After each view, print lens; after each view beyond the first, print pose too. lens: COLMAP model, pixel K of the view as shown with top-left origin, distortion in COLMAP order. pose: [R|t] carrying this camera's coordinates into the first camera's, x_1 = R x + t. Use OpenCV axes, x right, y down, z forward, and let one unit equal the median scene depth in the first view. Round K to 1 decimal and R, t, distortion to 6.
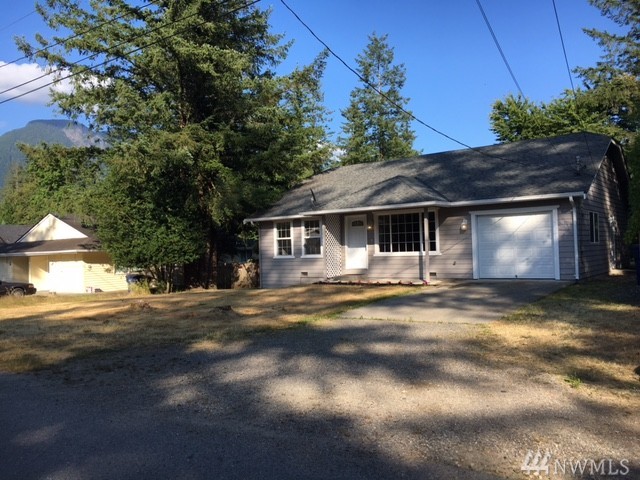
lens RADIAL K [[550.1, 0, 320.1], [0, 550.1, 233.3], [0, 0, 1]] dist [0.036071, -0.006741]
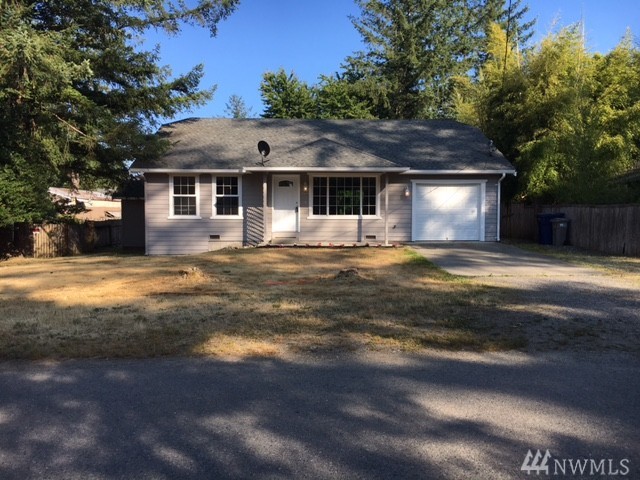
lens RADIAL K [[550.1, 0, 319.7], [0, 550.1, 240.0], [0, 0, 1]] dist [0.036071, -0.006741]
pose [[0.771389, -0.000068, 0.636364, -0.447637], [-0.043423, 0.997664, 0.052742, 0.023890], [-0.634881, -0.068317, 0.769584, 0.213885]]
